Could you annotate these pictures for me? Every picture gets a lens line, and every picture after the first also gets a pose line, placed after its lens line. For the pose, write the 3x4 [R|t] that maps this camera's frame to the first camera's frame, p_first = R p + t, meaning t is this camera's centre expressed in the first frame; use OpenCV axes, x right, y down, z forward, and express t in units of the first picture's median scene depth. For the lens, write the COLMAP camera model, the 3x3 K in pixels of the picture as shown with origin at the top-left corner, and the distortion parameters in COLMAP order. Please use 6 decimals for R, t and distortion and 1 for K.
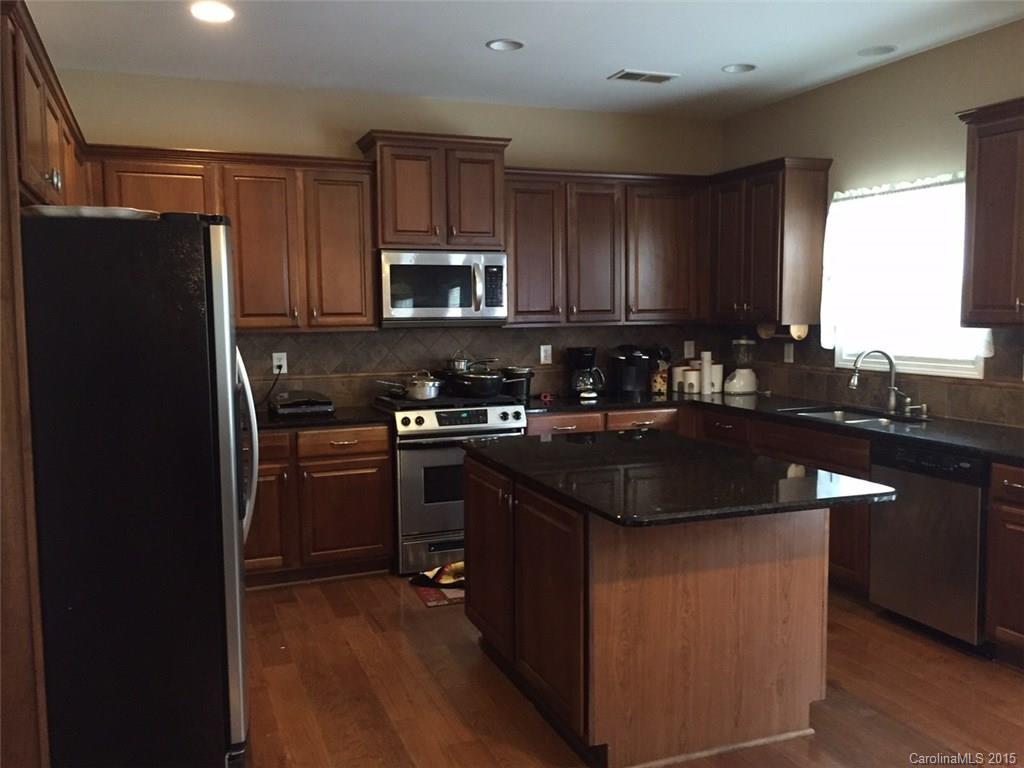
lens RADIAL K [[881.0, 0, 511.9], [0, 881.0, 383.0], [0, 0, 1]] dist [0.056339, -0.000126]
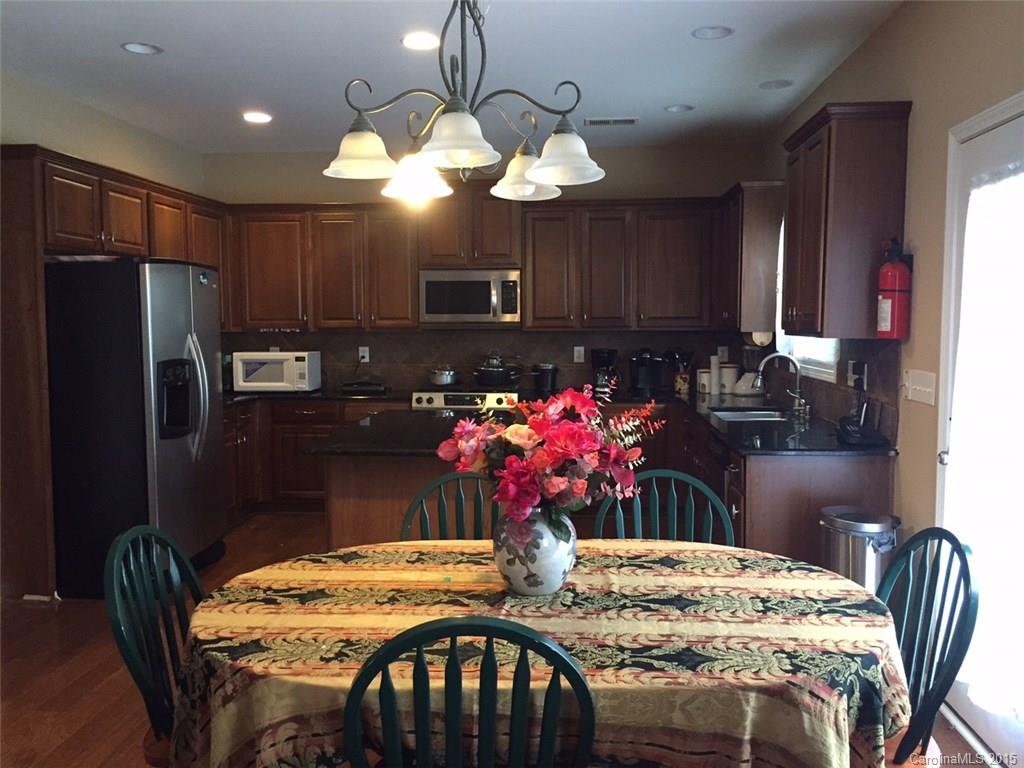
lens RADIAL K [[881.0, 0, 512.0], [0, 881.0, 386.3], [0, 0, 1]] dist [0.056339, -0.000126]
pose [[0.894282, 0.042092, -0.445520, 0.543691], [-0.044255, 0.999005, 0.005553, 0.008600], [0.445311, 0.014750, 0.895255, -0.110124]]
